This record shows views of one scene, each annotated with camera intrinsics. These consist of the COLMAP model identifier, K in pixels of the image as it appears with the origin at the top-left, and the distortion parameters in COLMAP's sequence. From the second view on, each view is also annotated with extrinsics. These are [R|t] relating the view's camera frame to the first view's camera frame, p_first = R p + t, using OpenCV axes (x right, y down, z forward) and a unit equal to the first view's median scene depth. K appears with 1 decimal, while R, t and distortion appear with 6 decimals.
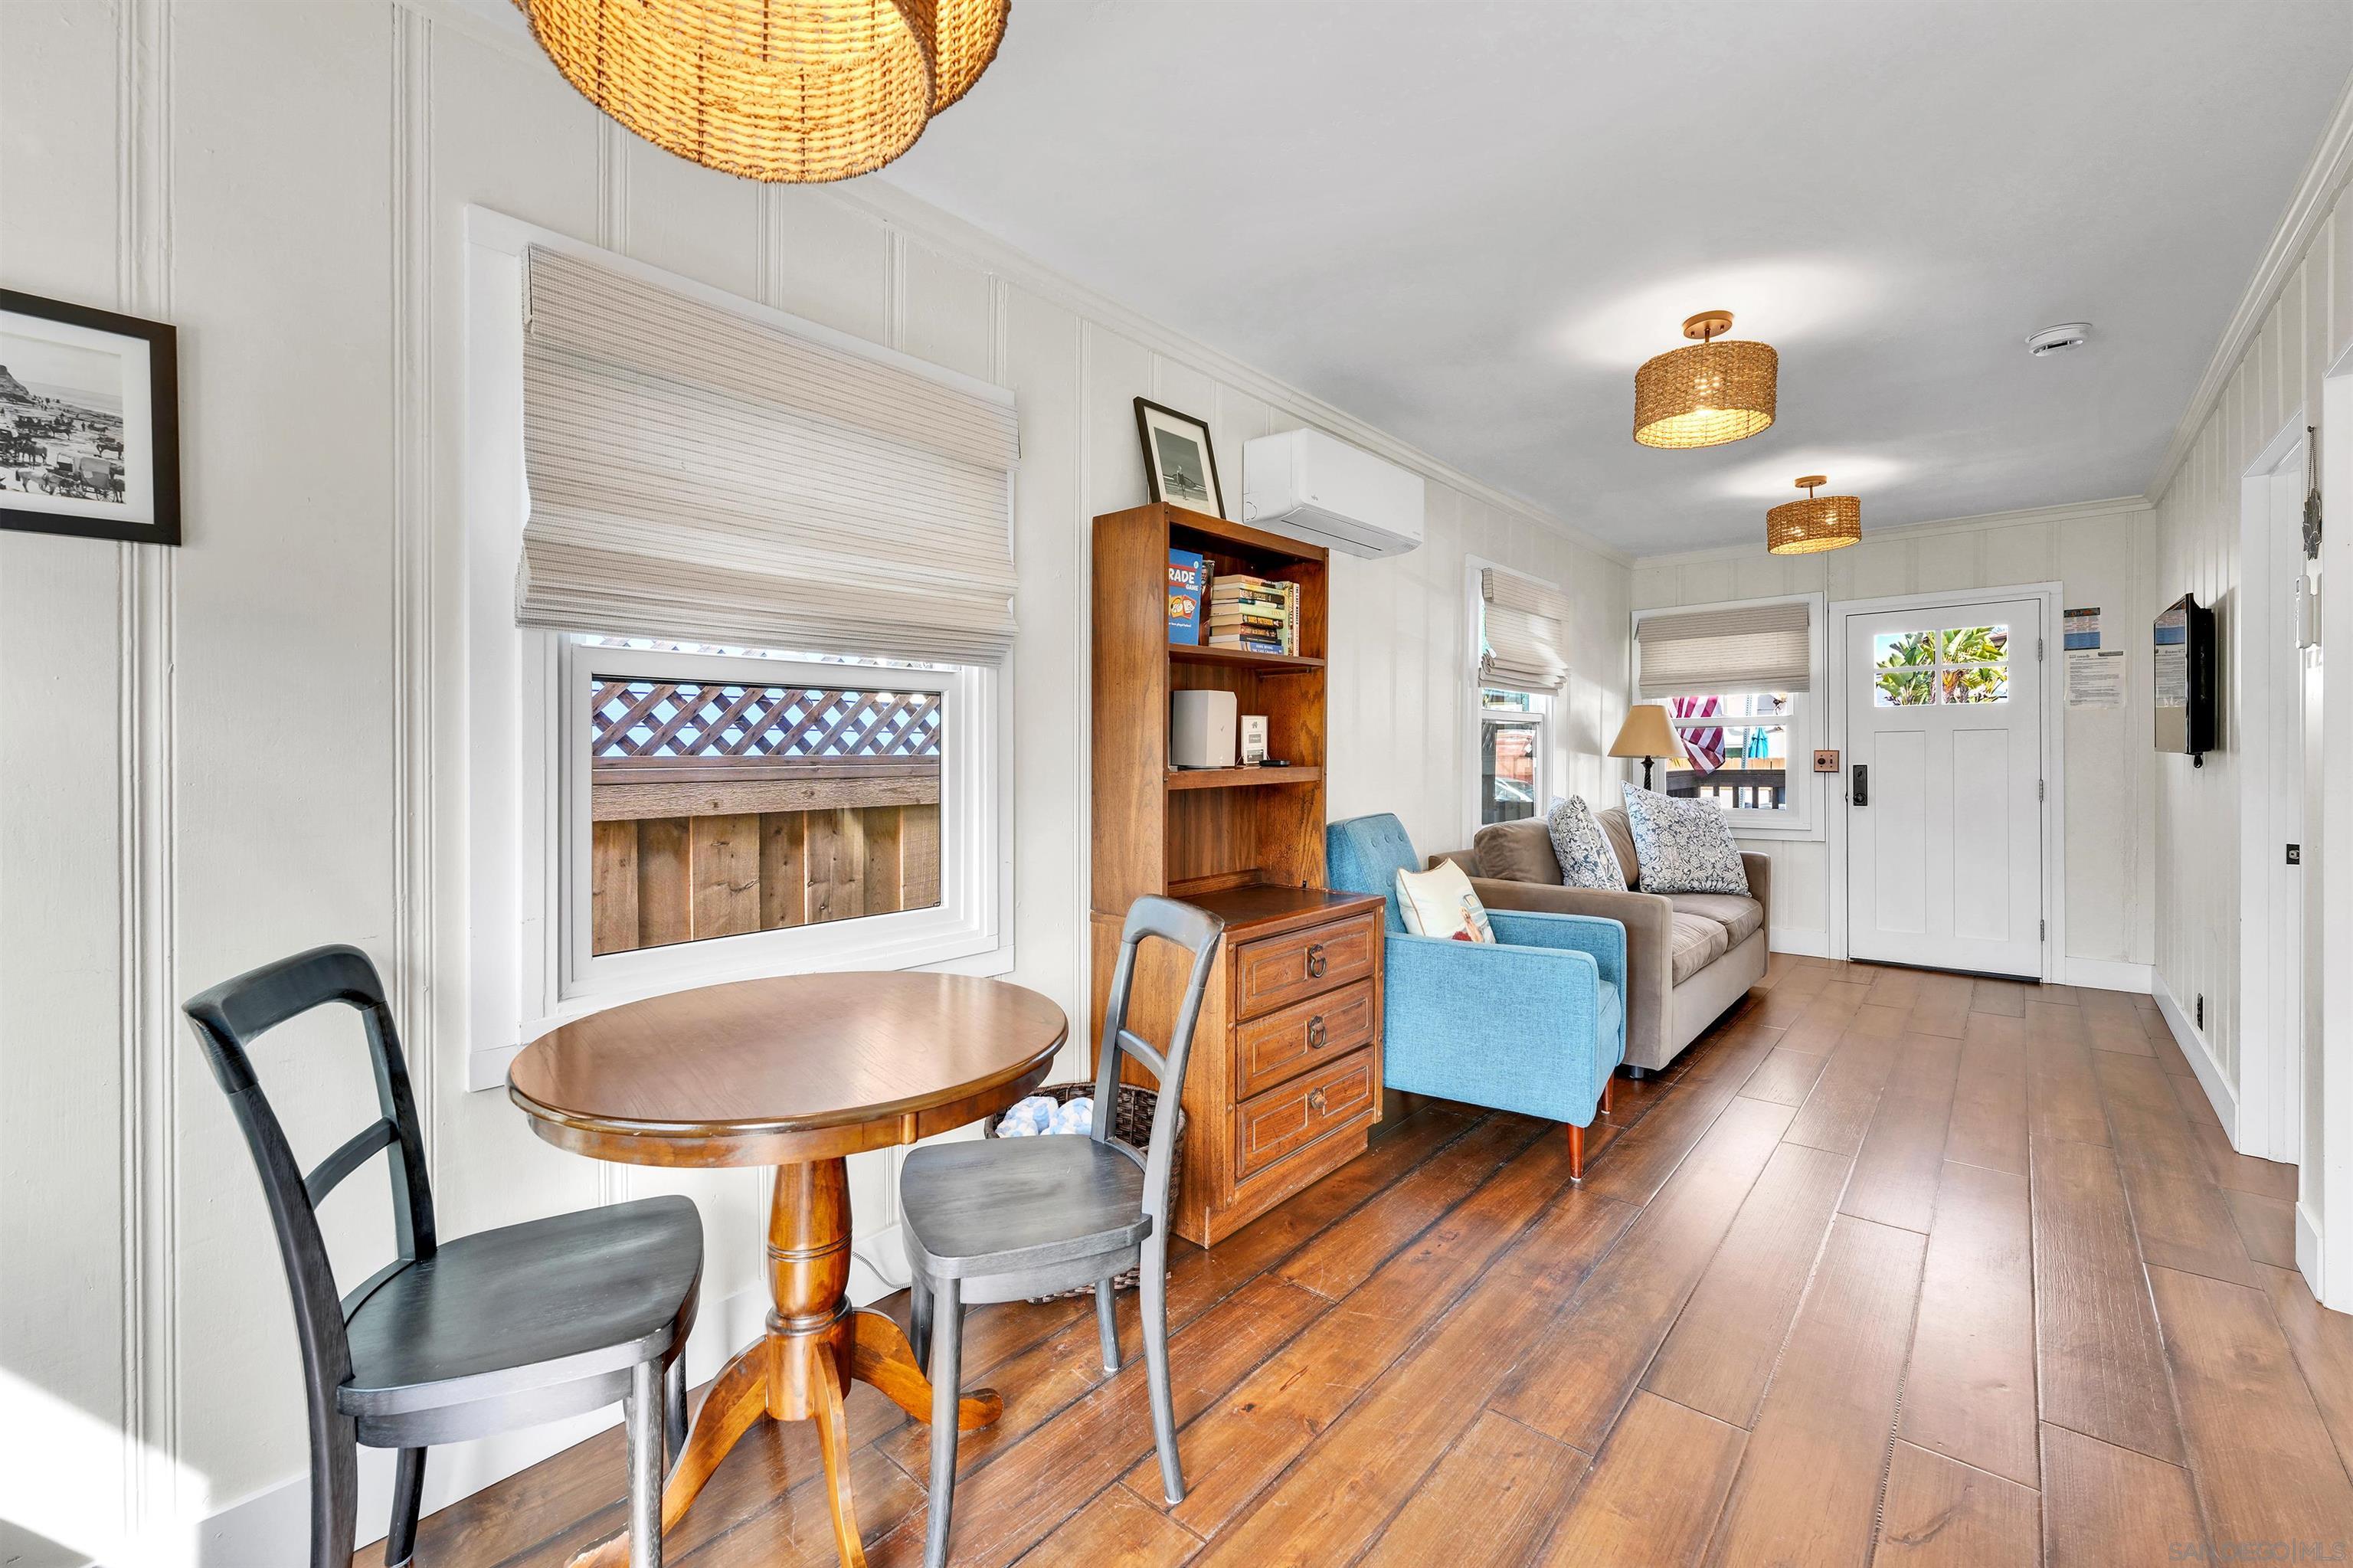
lens RADIAL K [[950.6, 0, 1145.0], [0, 950.6, 768.5], [0, 0, 1]] dist [-0.000253, -0.000688]
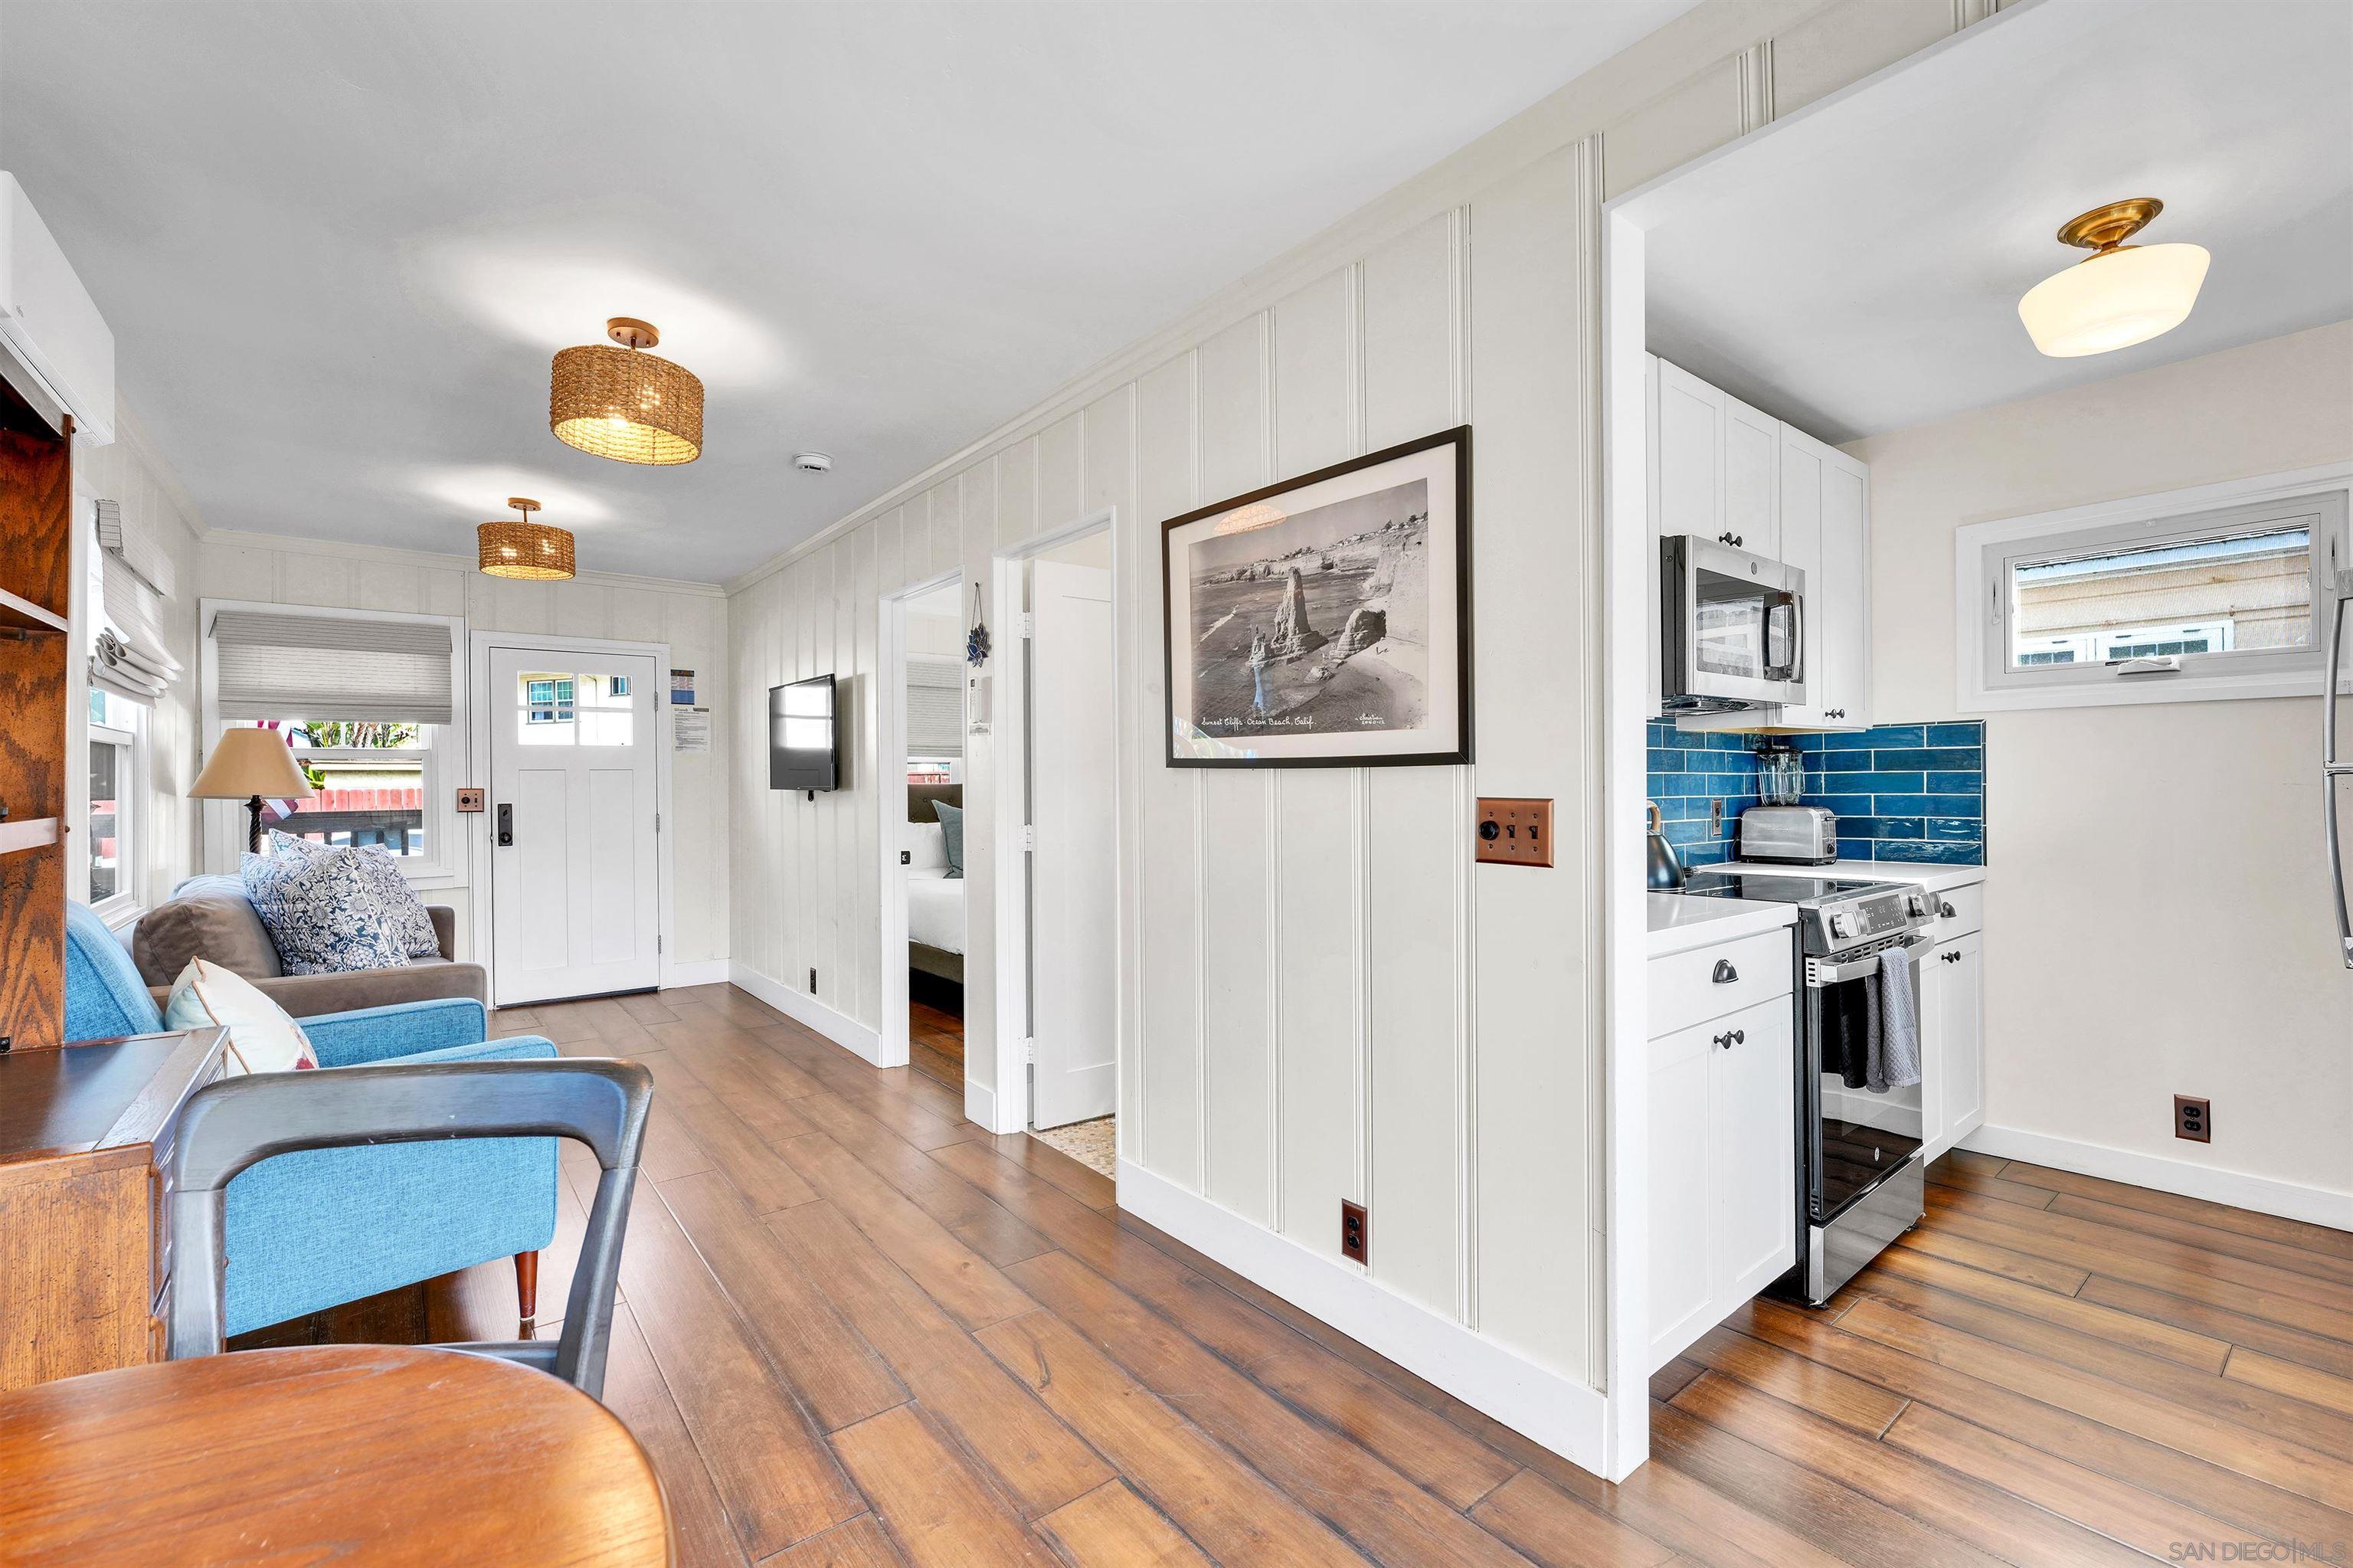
lens RADIAL K [[1023.4, 0, 1166.8], [0, 1023.4, 800.3], [0, 0, 1]] dist [0.008912, 0.000829]
pose [[0.184222, -0.010471, 0.982829, -0.167978], [0.018853, 0.999797, 0.007118, -0.002132], [-0.982704, 0.017218, 0.184382, 0.165417]]
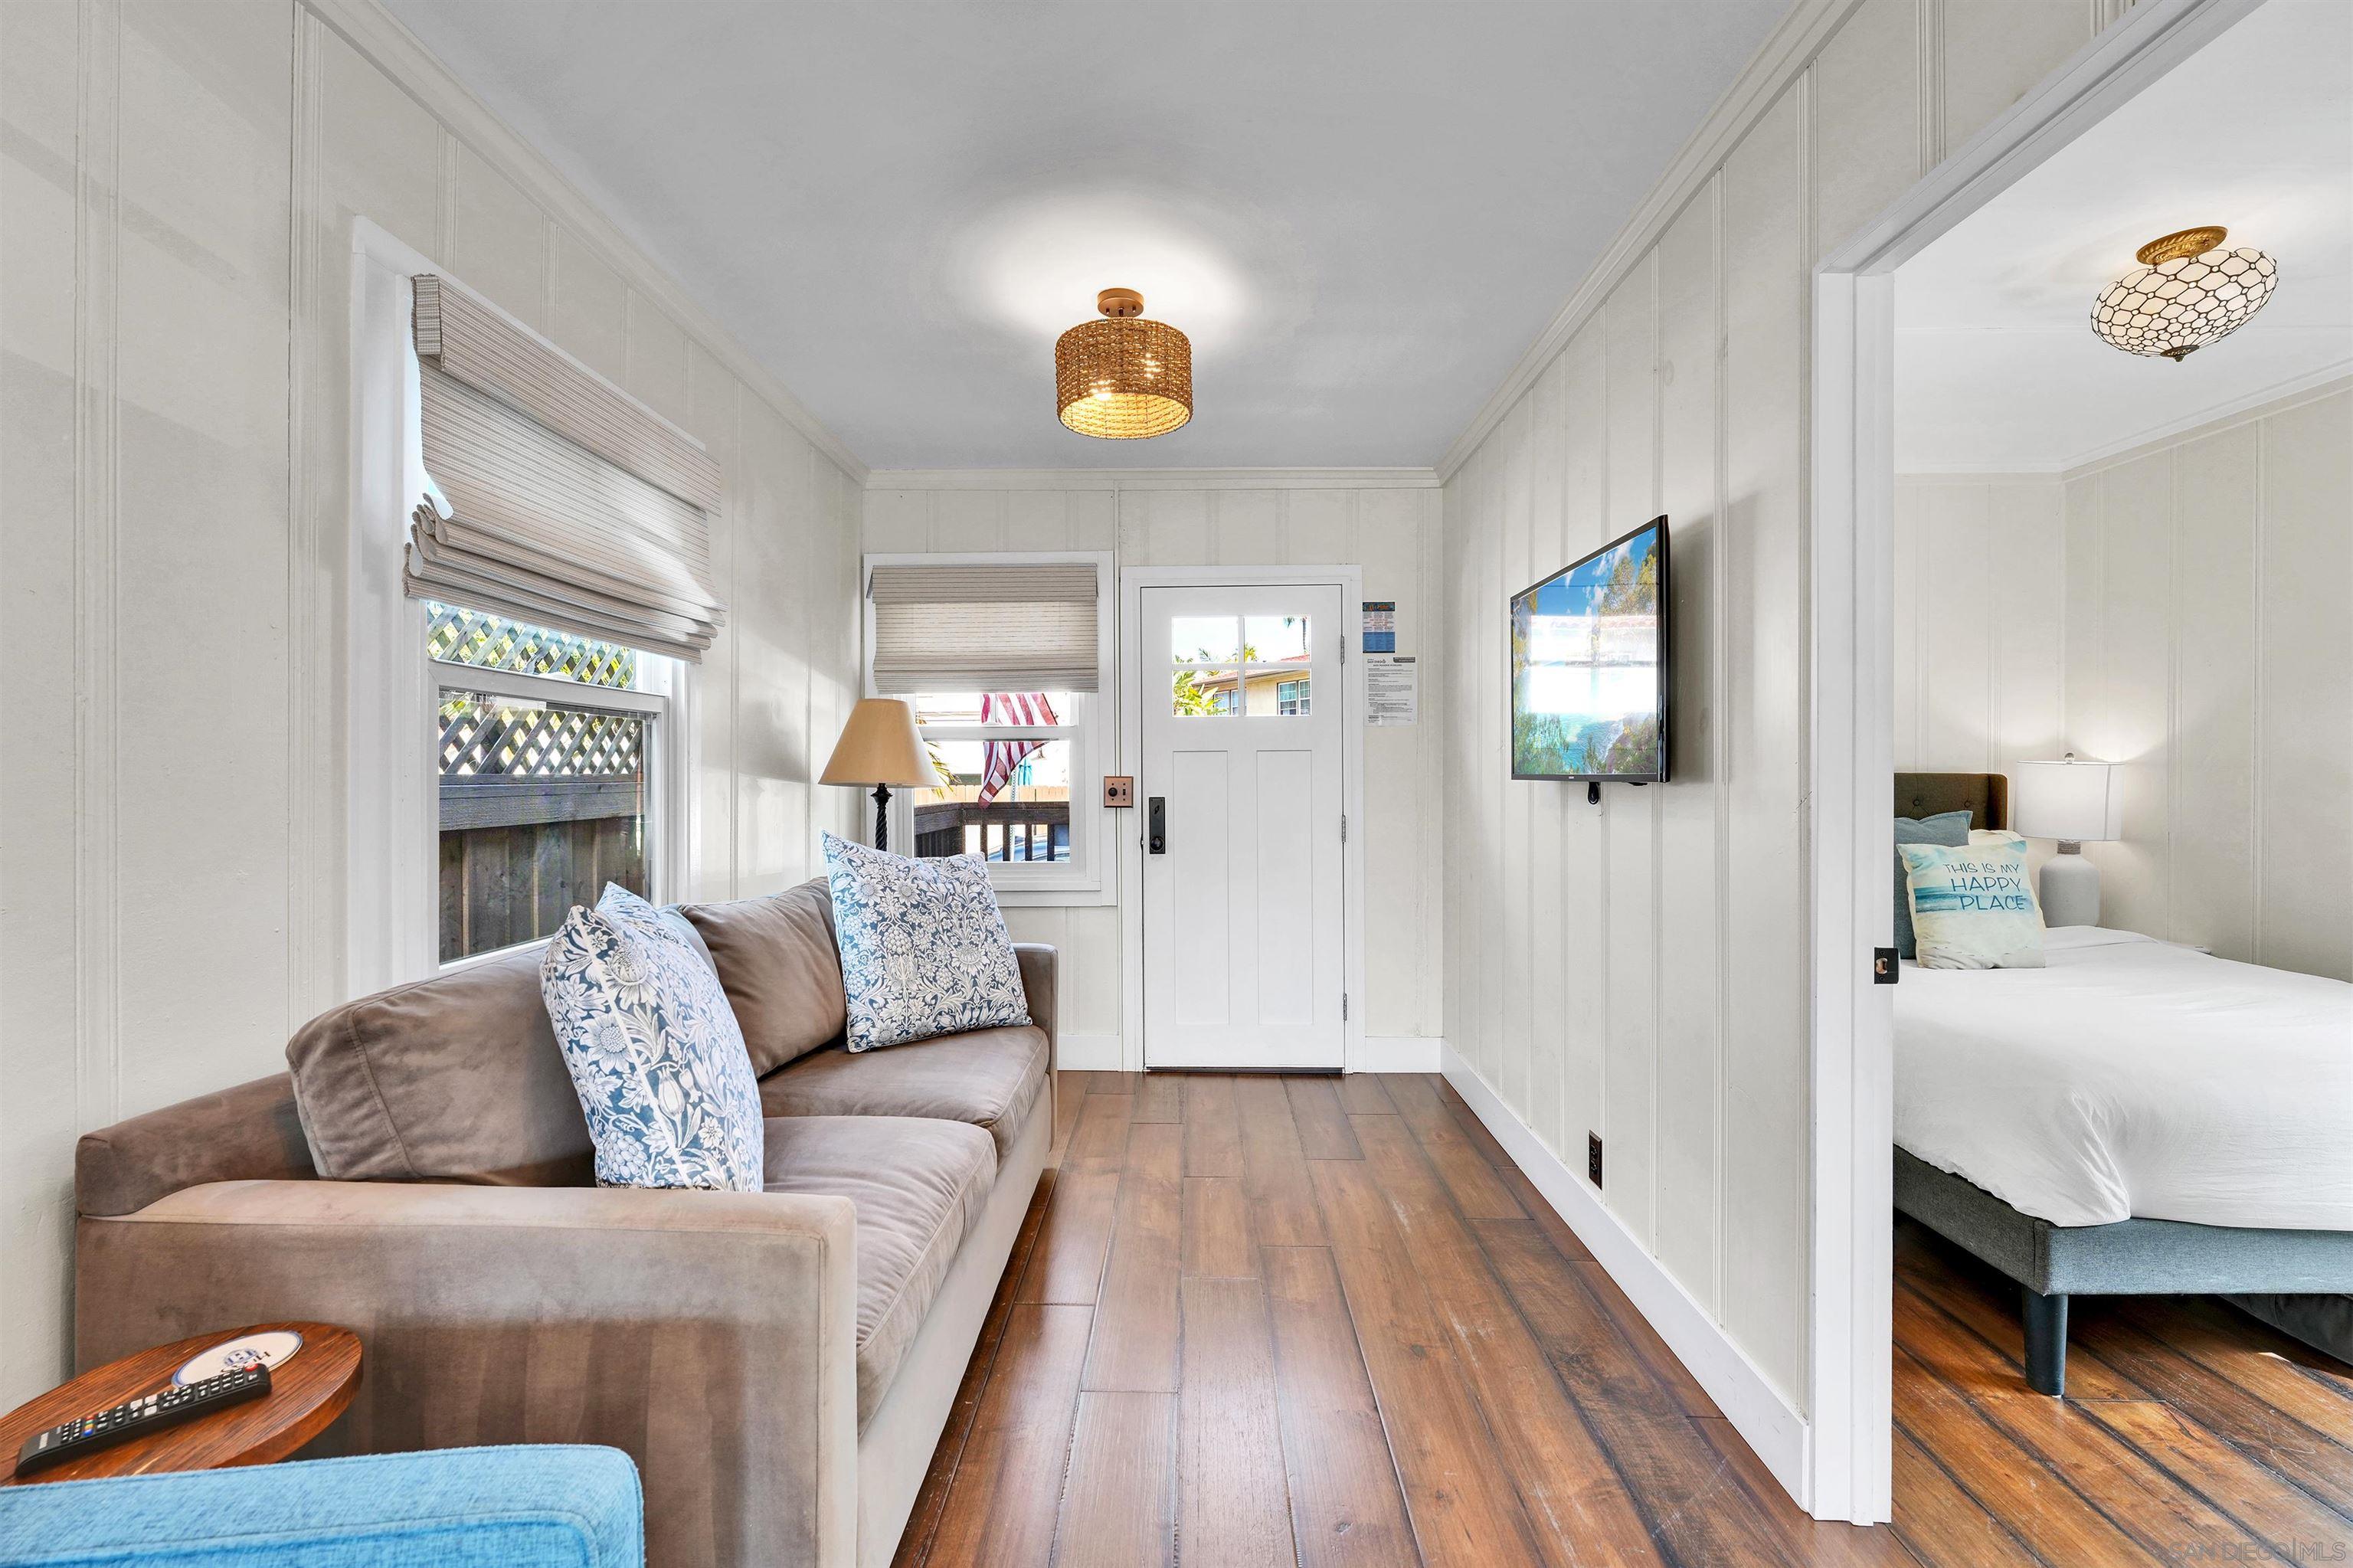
lens RADIAL K [[1023.4, 0, 1172.8], [0, 1023.4, 772.0], [0, 0, 1]] dist [0.008912, 0.000829]
pose [[0.753188, 0.009548, 0.657736, 0.284978], [0.006380, 0.999742, -0.021818, -0.006406], [-0.657775, 0.020630, 0.752932, 0.461455]]
